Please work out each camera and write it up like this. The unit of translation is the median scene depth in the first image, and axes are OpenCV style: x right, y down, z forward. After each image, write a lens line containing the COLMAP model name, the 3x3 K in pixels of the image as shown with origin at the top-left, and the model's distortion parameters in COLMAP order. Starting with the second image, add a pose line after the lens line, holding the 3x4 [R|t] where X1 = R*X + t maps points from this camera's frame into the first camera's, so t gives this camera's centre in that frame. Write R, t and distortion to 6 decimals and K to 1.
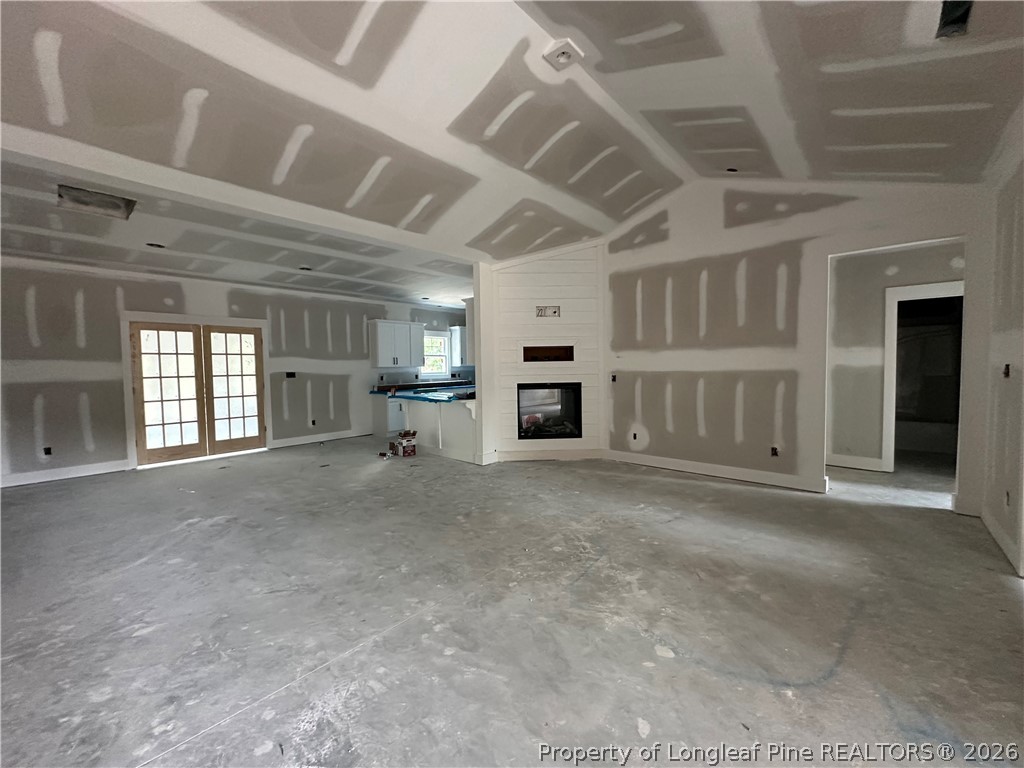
lens RADIAL K [[408.7, 0, 512.5], [0, 408.7, 382.3], [0, 0, 1]] dist [-0.000471, -0.000221]
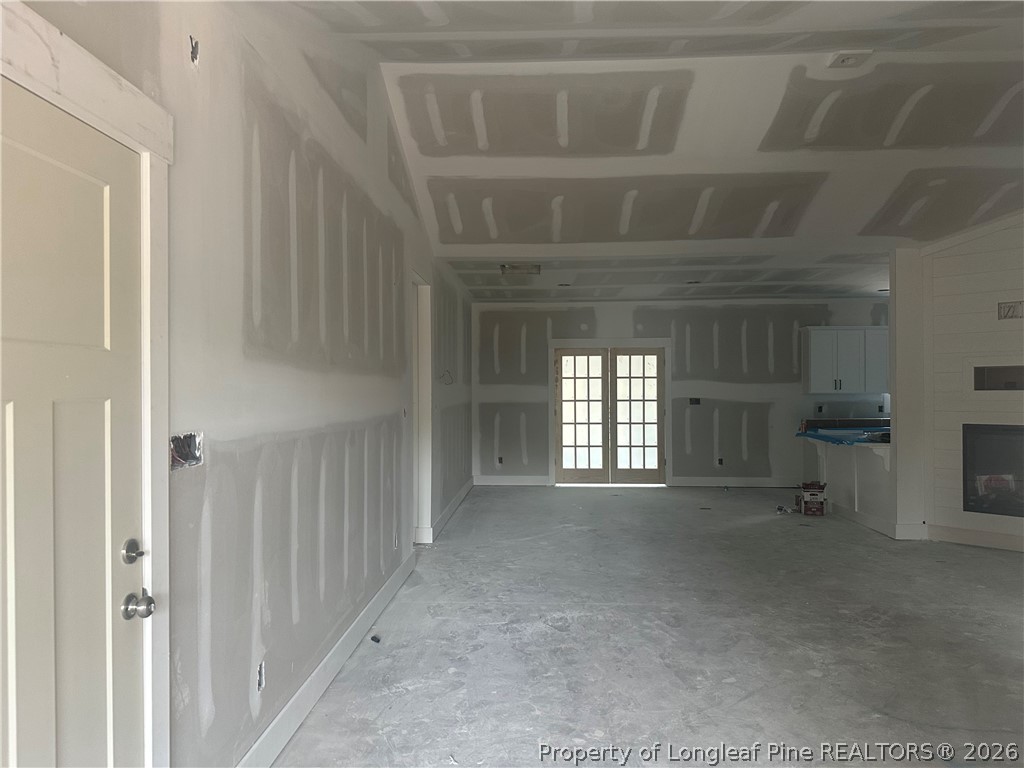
lens RADIAL K [[725.6, 0, 512.0], [0, 725.6, 384.0], [0, 0, 1]] dist [-0.002597, -0.003139]
pose [[0.633672, 0.006477, -0.773575, 0.470072], [-0.038360, 0.998998, -0.023057, -0.006068], [0.772650, 0.044285, 0.633285, -0.296108]]
